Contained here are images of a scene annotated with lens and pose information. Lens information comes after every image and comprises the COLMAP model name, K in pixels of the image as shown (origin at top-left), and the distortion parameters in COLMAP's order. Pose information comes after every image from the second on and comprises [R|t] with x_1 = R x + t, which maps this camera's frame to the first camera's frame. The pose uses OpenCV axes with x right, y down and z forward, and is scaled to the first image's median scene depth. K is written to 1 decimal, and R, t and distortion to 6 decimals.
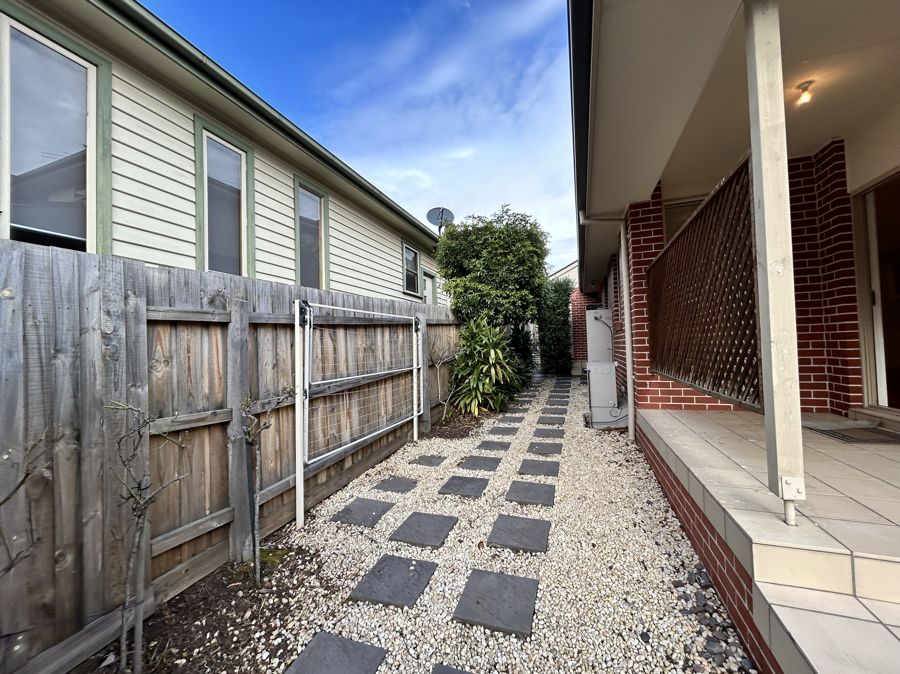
lens RADIAL K [[360.6, 0, 445.9], [0, 360.6, 339.2], [0, 0, 1]] dist [-0.000779, -0.000190]
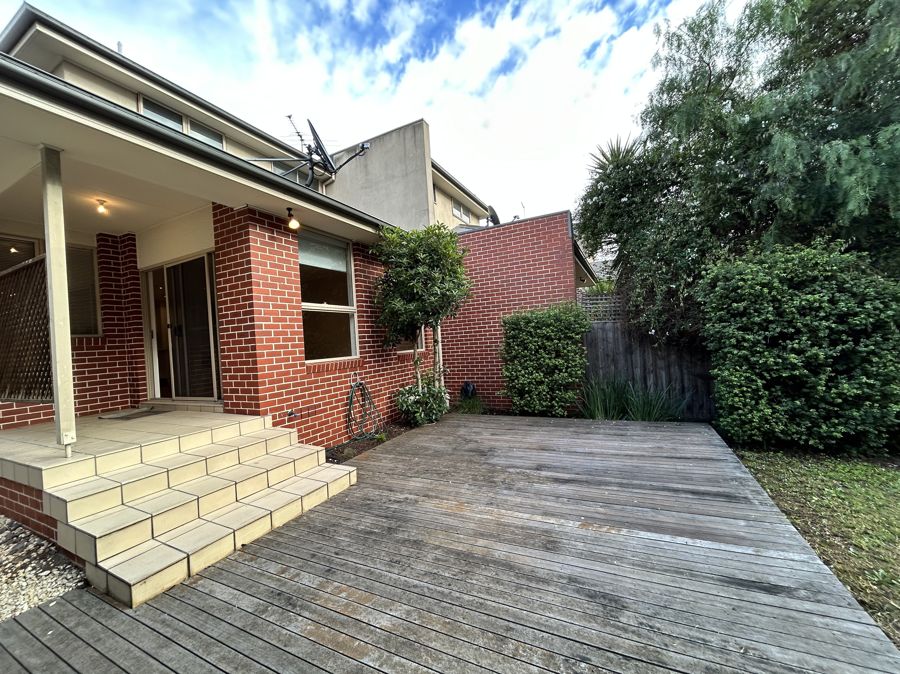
lens RADIAL K [[360.6, 0, 445.1], [0, 360.6, 337.2], [0, 0, 1]] dist [-0.000779, -0.000190]
pose [[0.114646, 0.029492, 0.992968, -0.324274], [0.036764, 0.998749, -0.033908, 0.006631], [-0.992726, 0.040393, 0.113419, -0.543764]]
